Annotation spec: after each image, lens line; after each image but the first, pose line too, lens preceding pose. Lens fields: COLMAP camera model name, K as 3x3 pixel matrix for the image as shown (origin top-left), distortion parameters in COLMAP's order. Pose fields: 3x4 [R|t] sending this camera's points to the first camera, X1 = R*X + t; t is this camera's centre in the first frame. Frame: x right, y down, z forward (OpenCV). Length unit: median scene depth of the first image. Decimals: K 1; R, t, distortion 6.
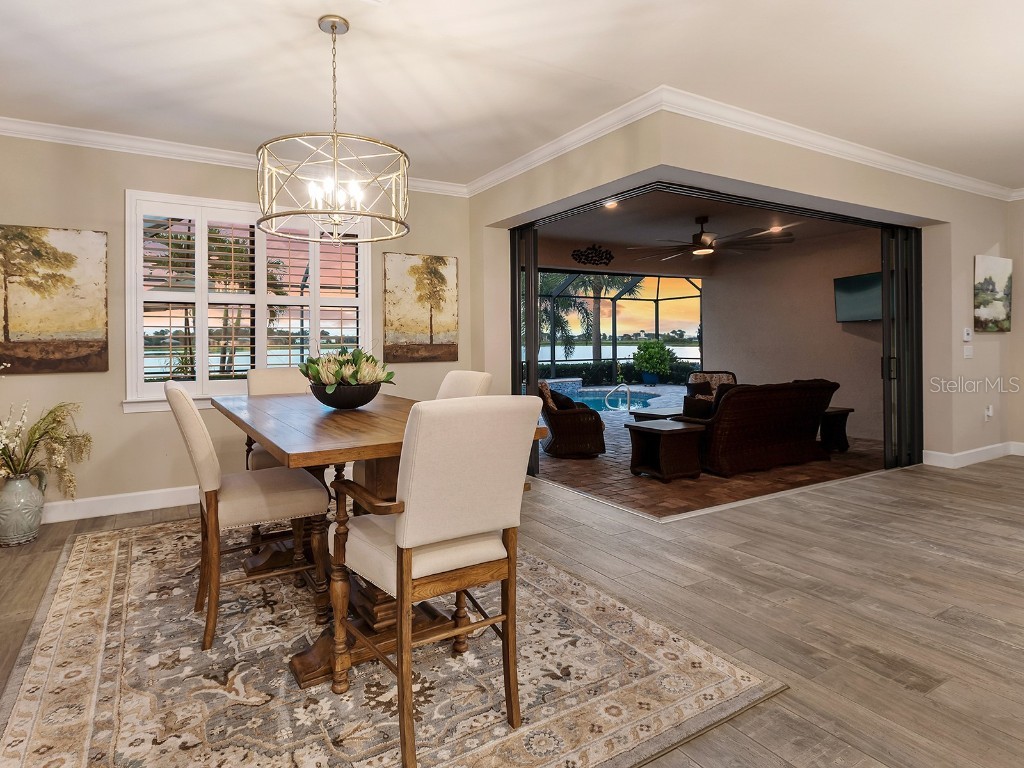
lens RADIAL K [[555.8, 0, 463.0], [0, 555.8, 340.8], [0, 0, 1]] dist [-0.002094, 0.000473]
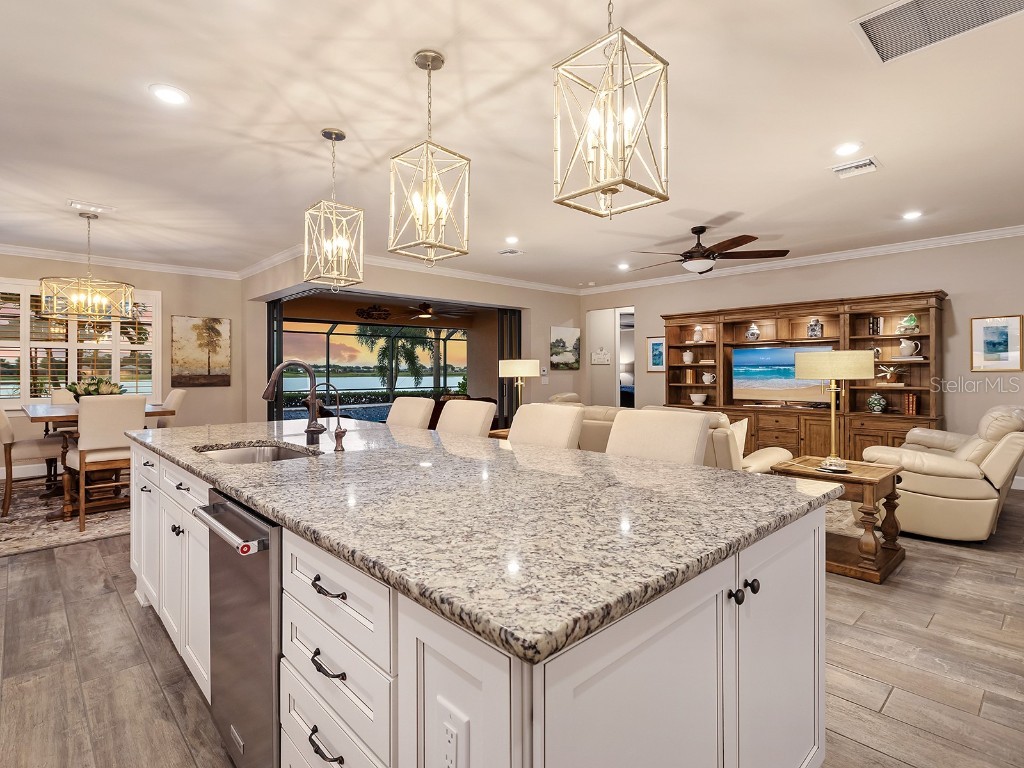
lens RADIAL K [[513.7, 0, 494.9], [0, 513.7, 370.4], [0, 0, 1]] dist [0.005197, -0.001959]
pose [[0.971560, 0.007068, 0.236689, 0.117142], [-0.006502, 0.999974, -0.003174, -0.002416], [-0.236705, 0.001544, 0.971580, -0.179147]]
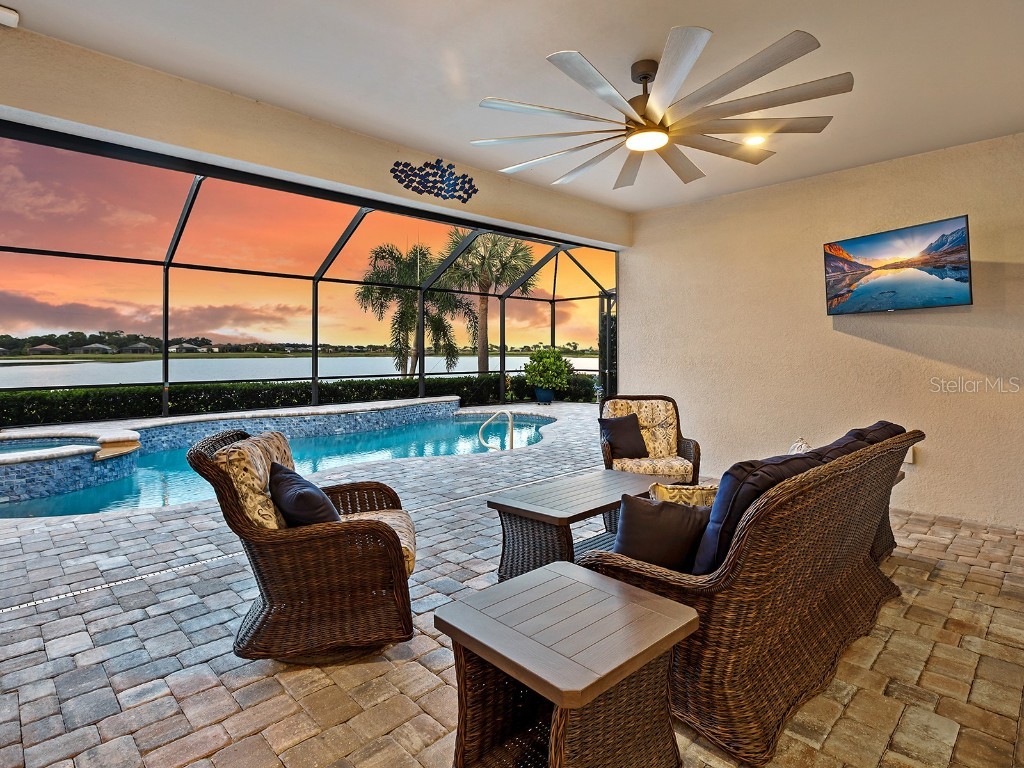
lens RADIAL K [[555.8, 0, 519.1], [0, 555.8, 352.3], [0, 0, 1]] dist [-0.002094, 0.000473]
pose [[0.962780, 0.007072, 0.270194, 0.087213], [-0.007419, 0.999972, 0.000263, 0.004869], [-0.270184, -0.002258, 0.962806, 0.244966]]
